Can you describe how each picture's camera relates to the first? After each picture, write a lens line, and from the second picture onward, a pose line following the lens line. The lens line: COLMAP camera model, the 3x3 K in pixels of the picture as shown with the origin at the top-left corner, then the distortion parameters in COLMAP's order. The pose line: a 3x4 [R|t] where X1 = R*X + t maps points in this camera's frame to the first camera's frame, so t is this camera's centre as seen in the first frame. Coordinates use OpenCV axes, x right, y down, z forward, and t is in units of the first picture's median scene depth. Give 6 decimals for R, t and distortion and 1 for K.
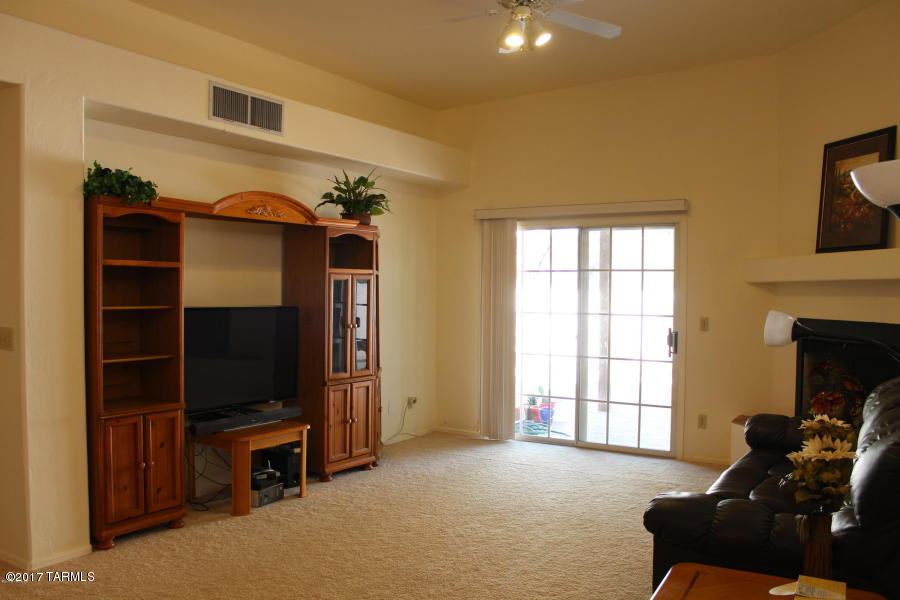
lens RADIAL K [[758.3, 0, 447.7], [0, 758.3, 305.5], [0, 0, 1]] dist [-0.161300, 0.154822]
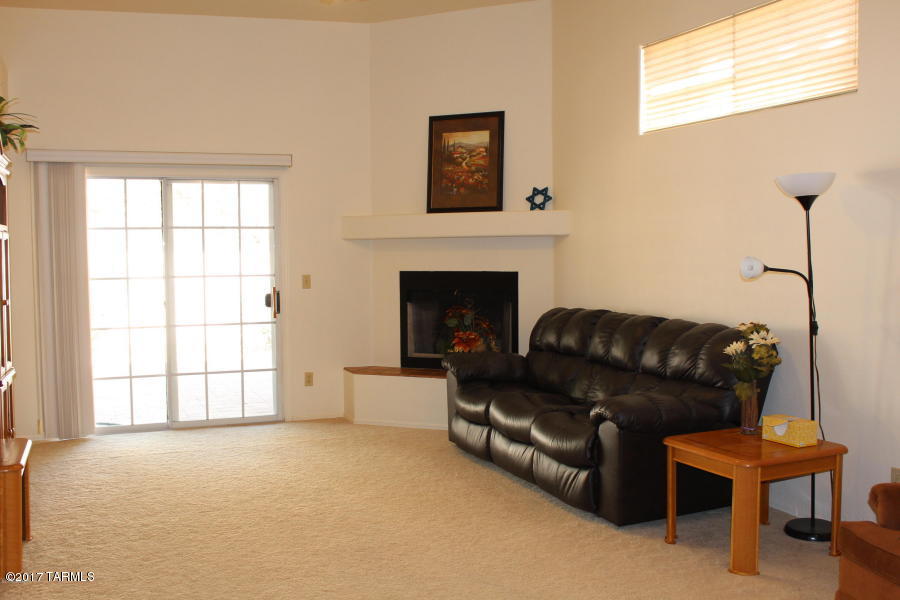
lens RADIAL K [[910.8, 0, 450.0], [0, 910.8, 300.0], [0, 0, 1]] dist [-0.117823, 0.135241]
pose [[0.583985, -0.059287, 0.809596, -0.519721], [0.030906, 0.998230, 0.050807, -0.006196], [-0.811176, -0.004649, 0.584784, 0.130291]]
